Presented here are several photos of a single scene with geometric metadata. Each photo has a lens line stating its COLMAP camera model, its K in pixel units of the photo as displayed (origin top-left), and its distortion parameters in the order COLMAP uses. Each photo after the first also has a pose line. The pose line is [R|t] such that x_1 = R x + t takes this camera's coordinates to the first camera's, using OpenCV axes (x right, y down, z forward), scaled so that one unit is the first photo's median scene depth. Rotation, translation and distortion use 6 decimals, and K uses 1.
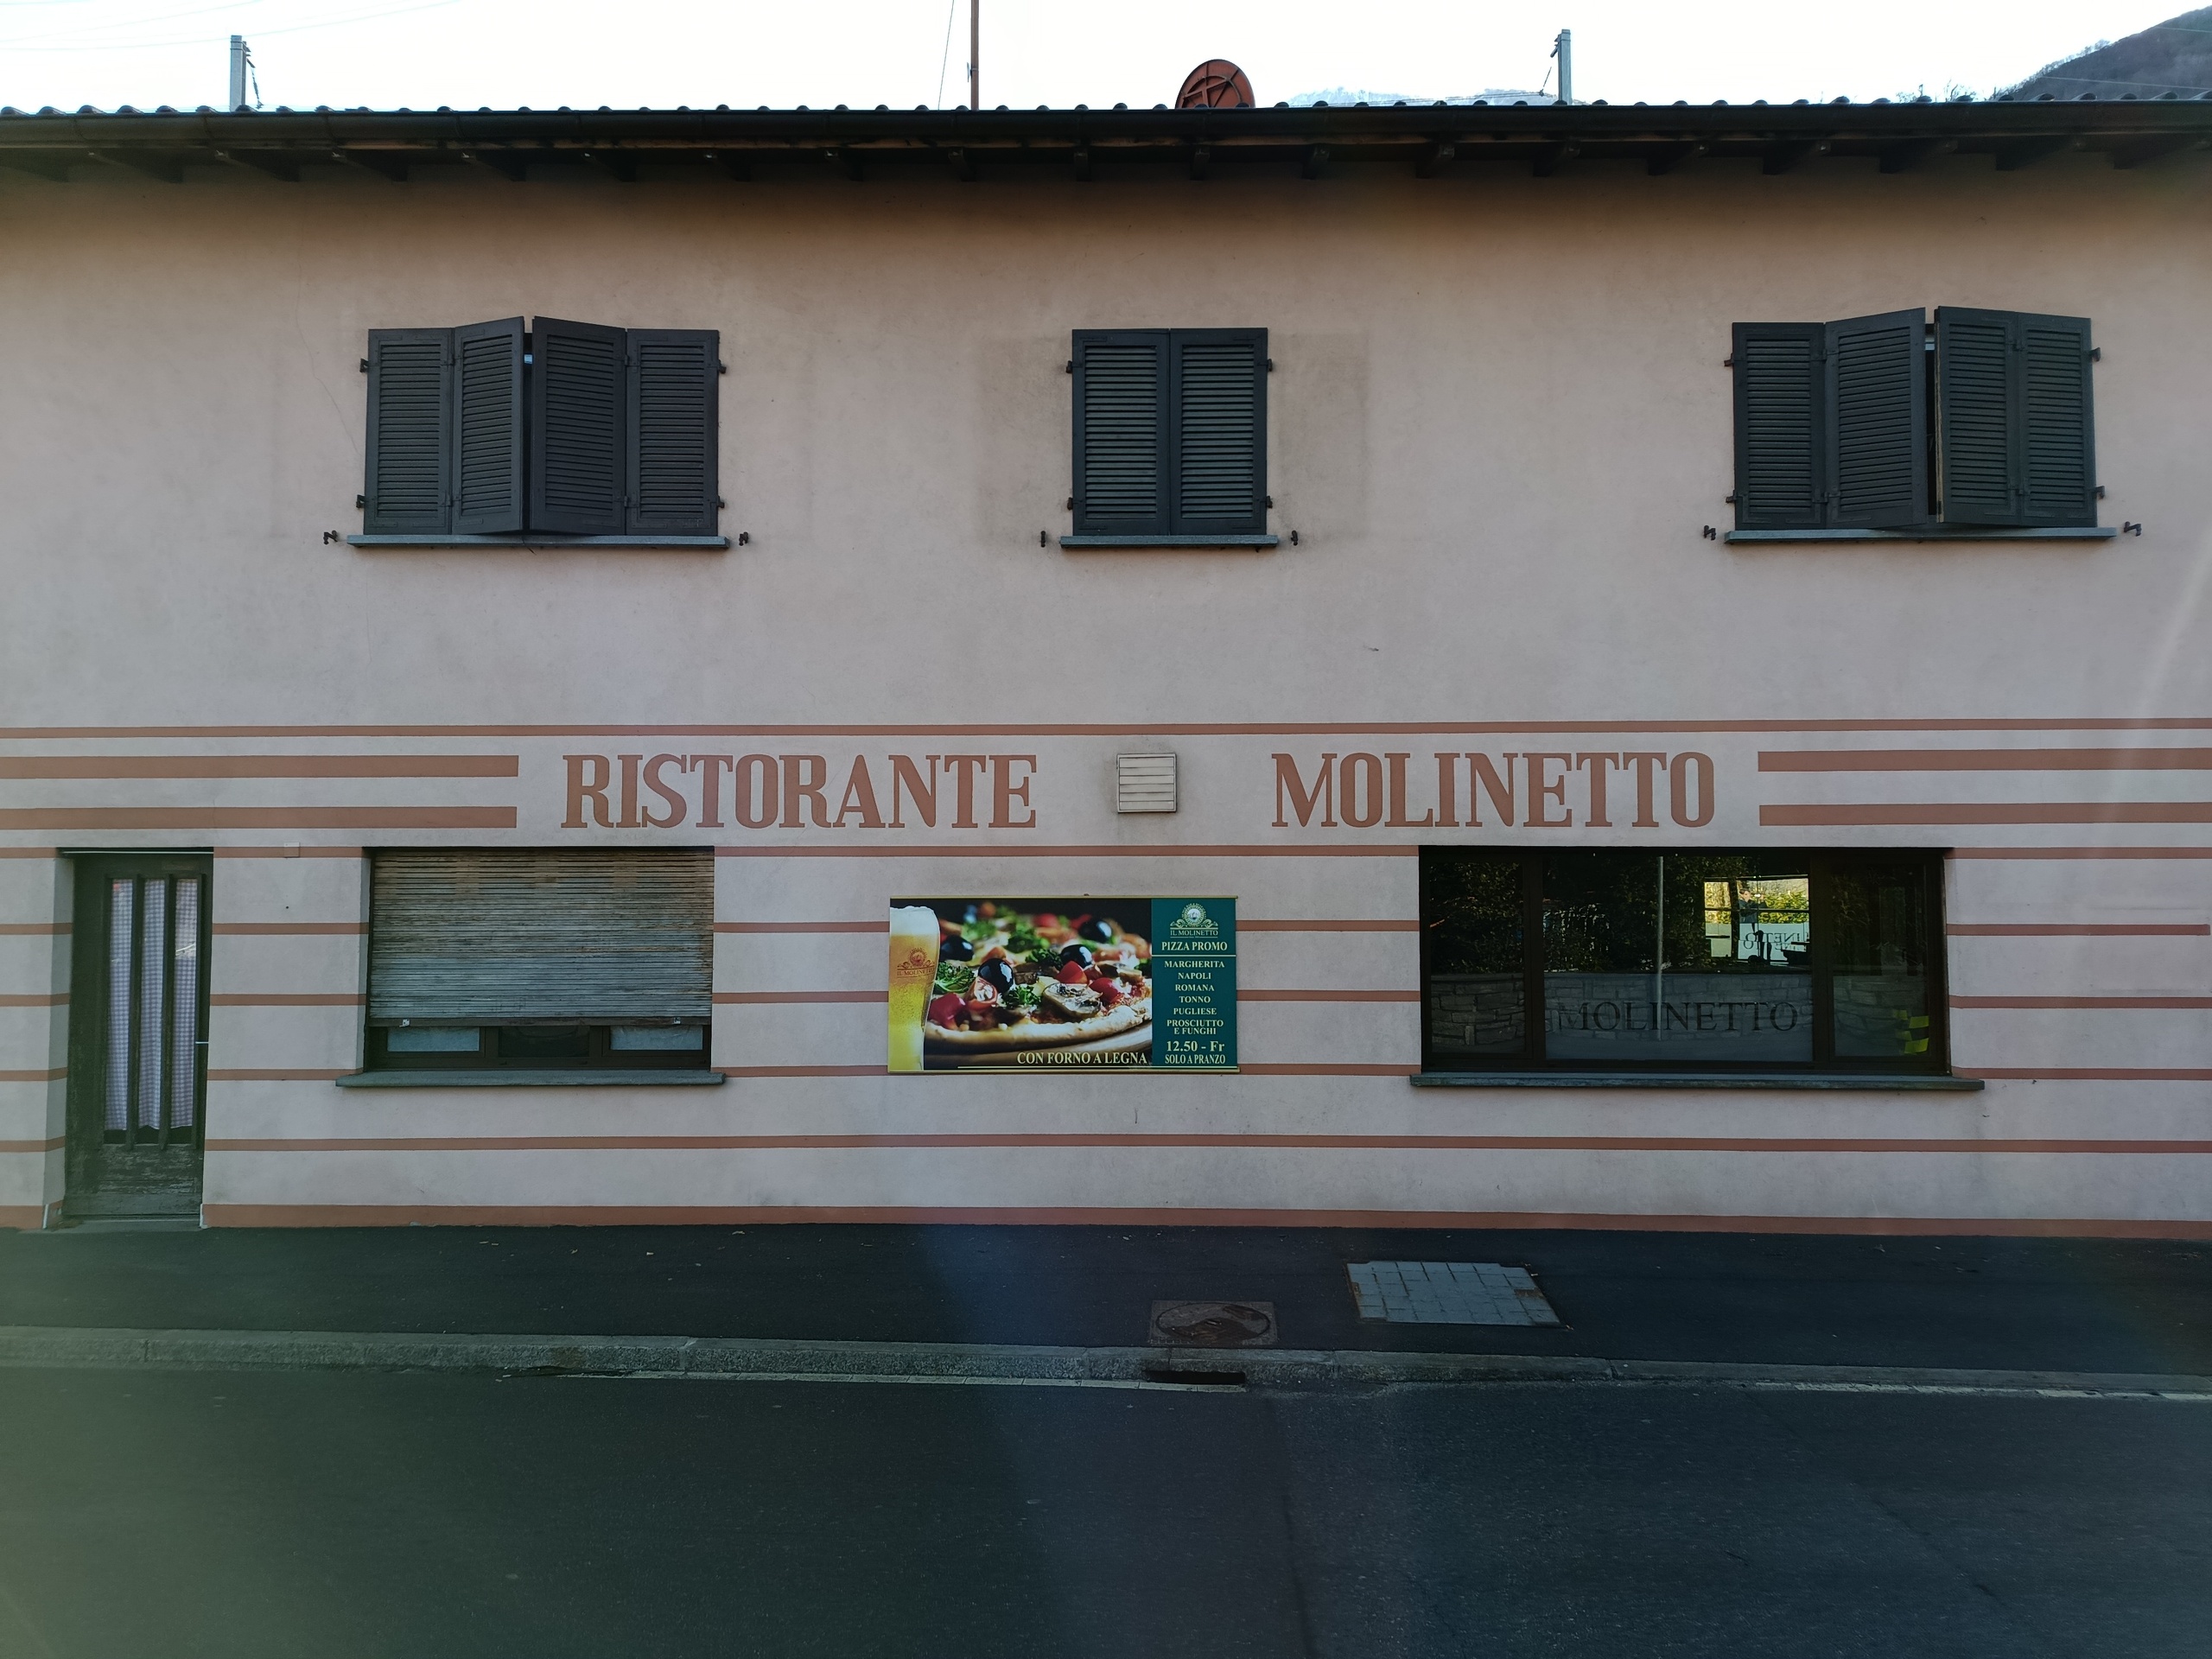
lens RADIAL K [[1457.2, 0, 1106.2], [0, 1457.2, 843.3], [0, 0, 1]] dist [0.026715, 0.000220]
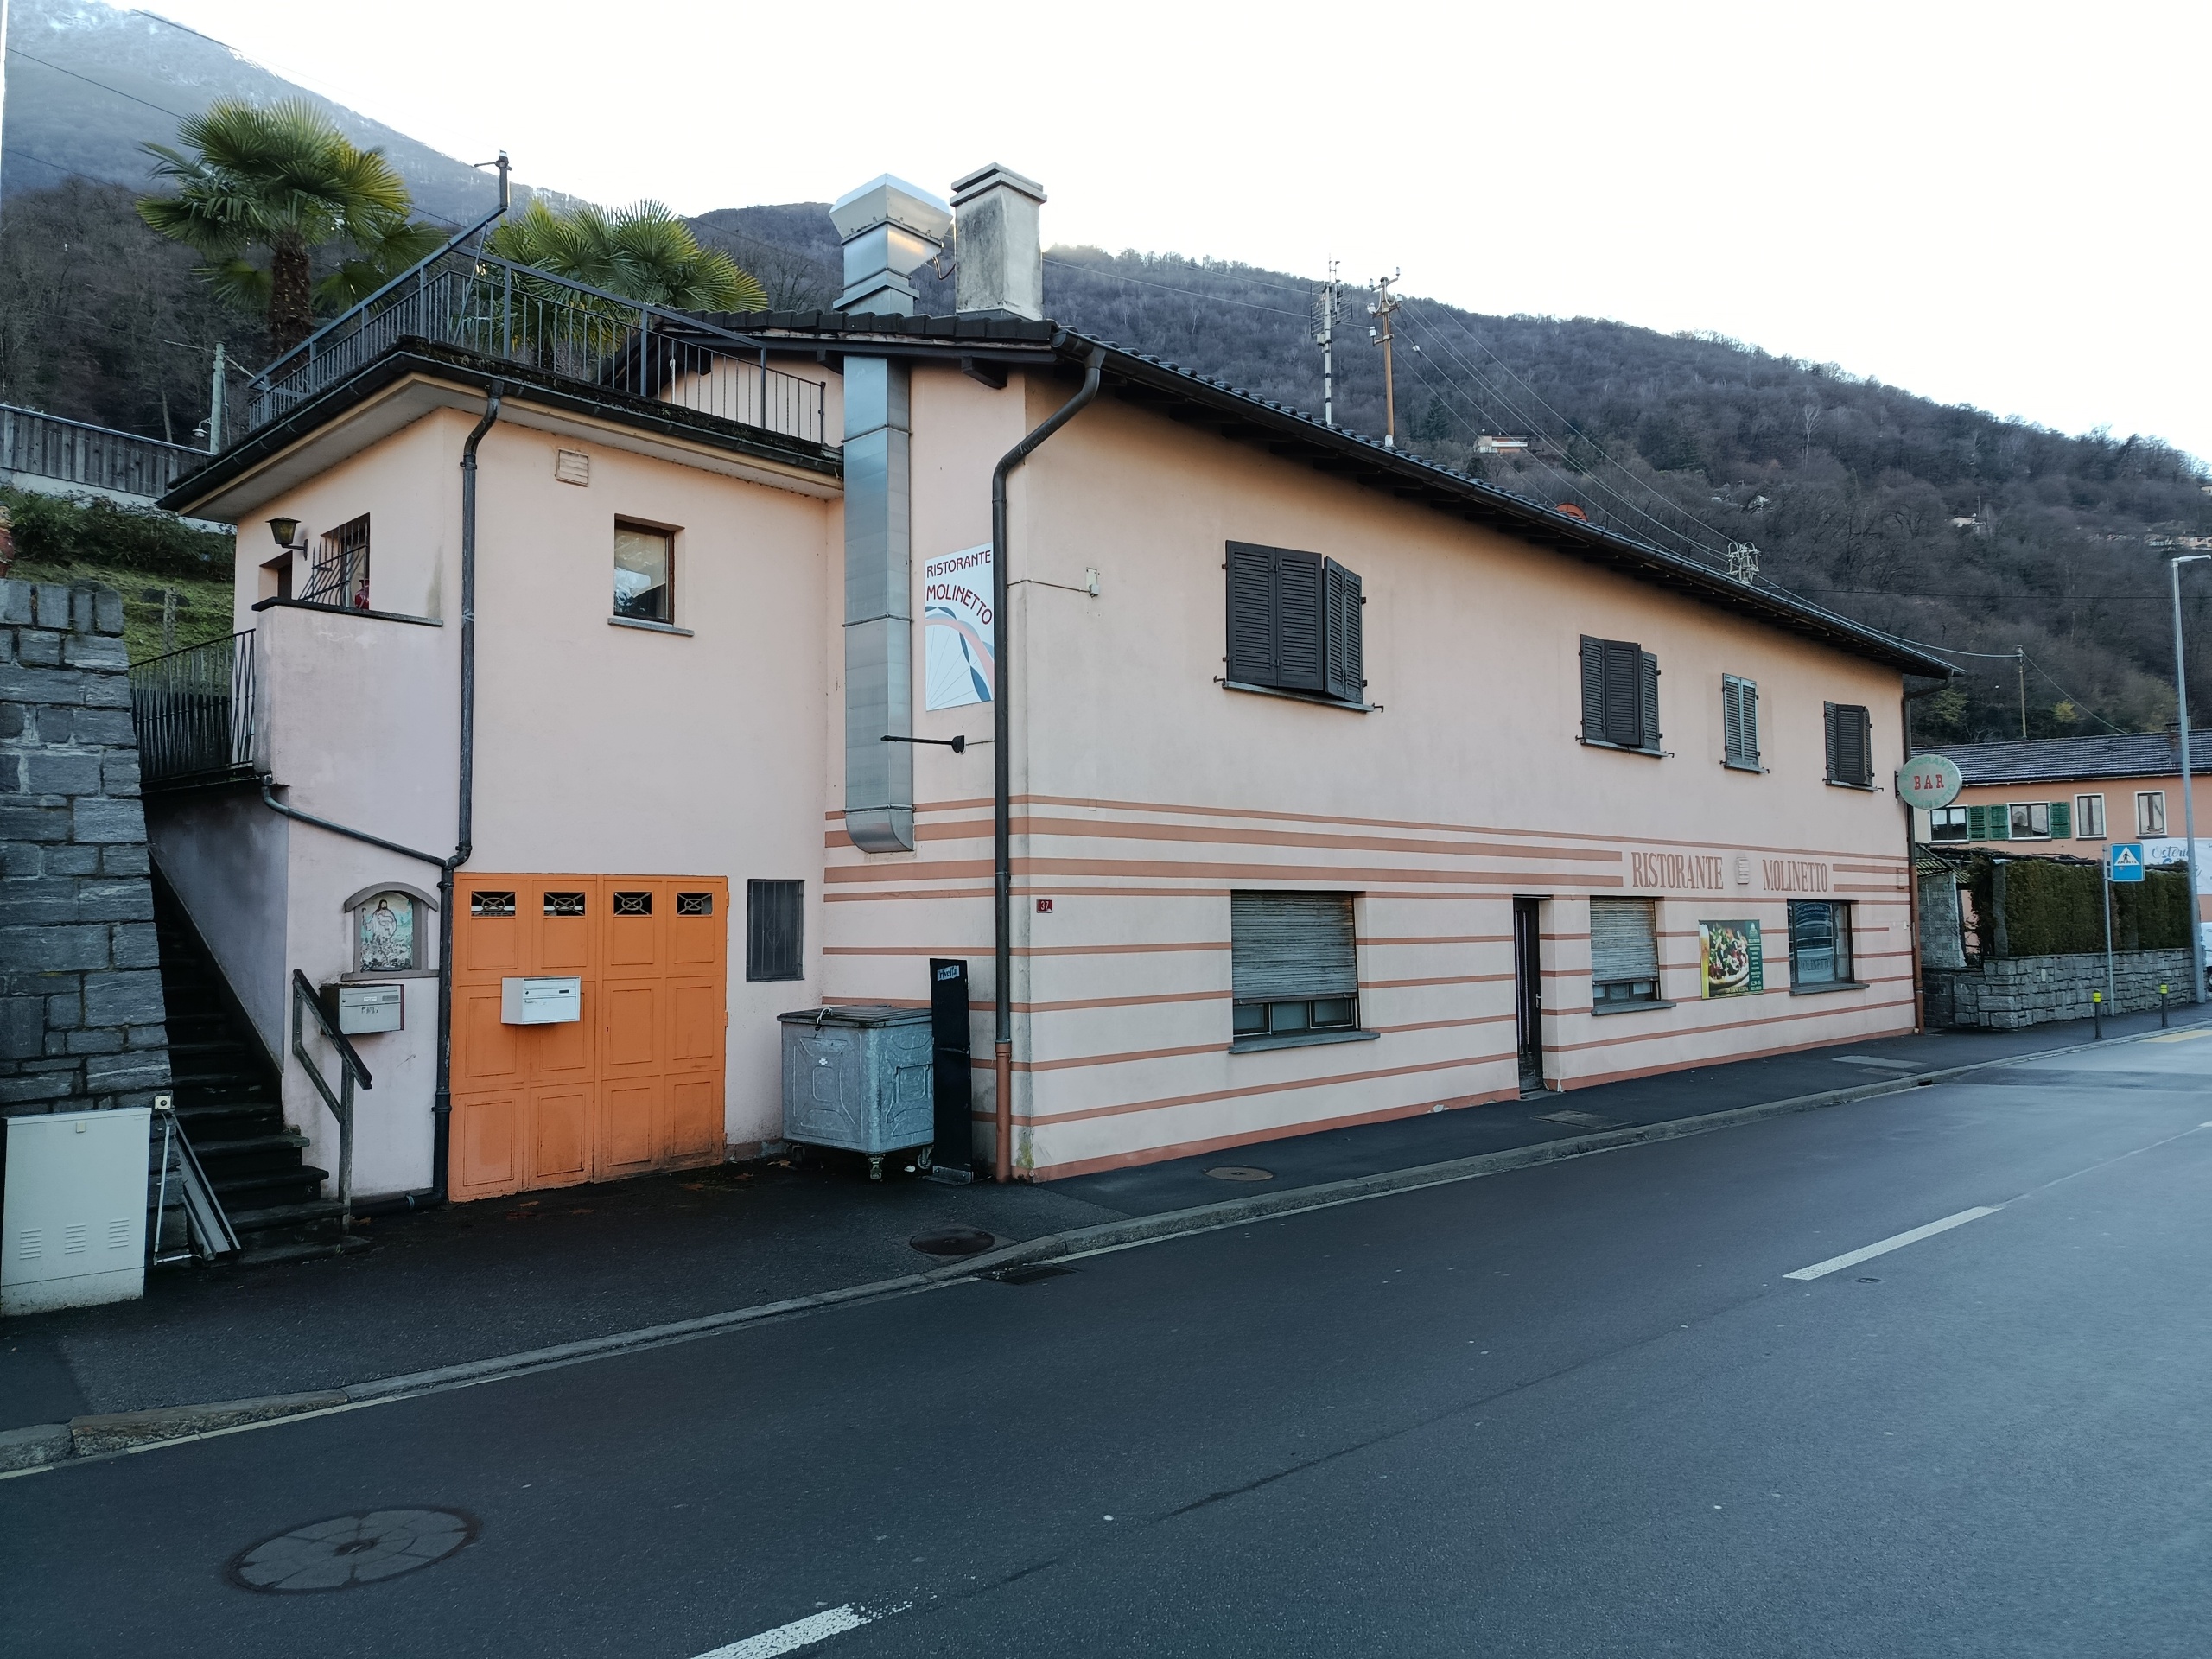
lens RADIAL K [[1541.5, 0, 1107.0], [0, 1541.5, 821.0], [0, 0, 1]] dist [0.031176, -0.011426]
pose [[0.686042, 0.043693, 0.726249, -2.432520], [-0.017823, 0.998905, -0.043260, 0.004081], [-0.727344, 0.016734, 0.686069, 0.034823]]
